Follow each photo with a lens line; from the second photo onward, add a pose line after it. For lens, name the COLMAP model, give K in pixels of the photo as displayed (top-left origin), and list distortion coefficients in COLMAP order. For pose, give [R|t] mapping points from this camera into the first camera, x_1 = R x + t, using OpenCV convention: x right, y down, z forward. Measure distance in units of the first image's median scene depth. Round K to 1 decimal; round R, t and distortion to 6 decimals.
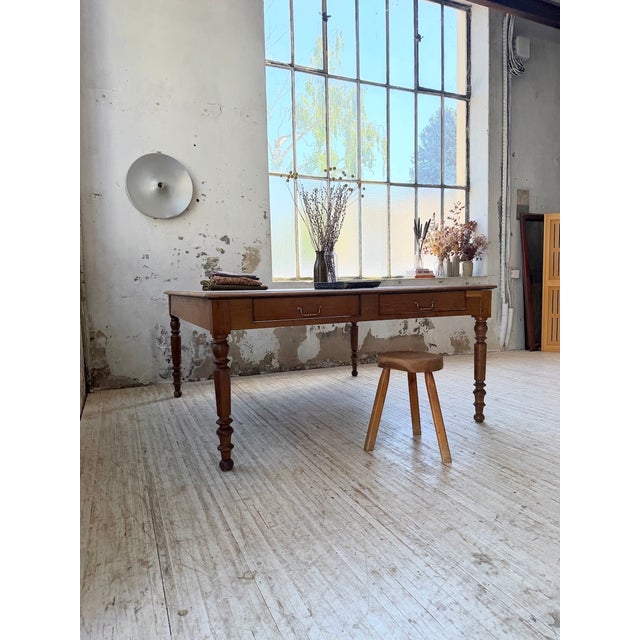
lens RADIAL K [[451.0, 0, 320.6], [0, 451.0, 319.3], [0, 0, 1]] dist [0.051594, -0.068986]
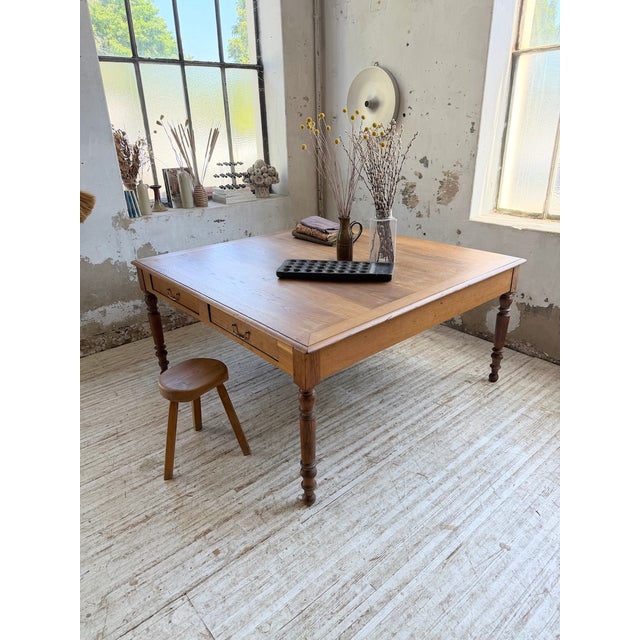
lens RADIAL K [[451.0, 0, 320.9], [0, 451.0, 321.0], [0, 0, 1]] dist [0.051594, -0.068986]
pose [[0.285034, 0.398707, -0.871658, 0.701189], [-0.052813, 0.914533, 0.401049, -0.277041], [0.957061, -0.068278, 0.281730, 0.652598]]
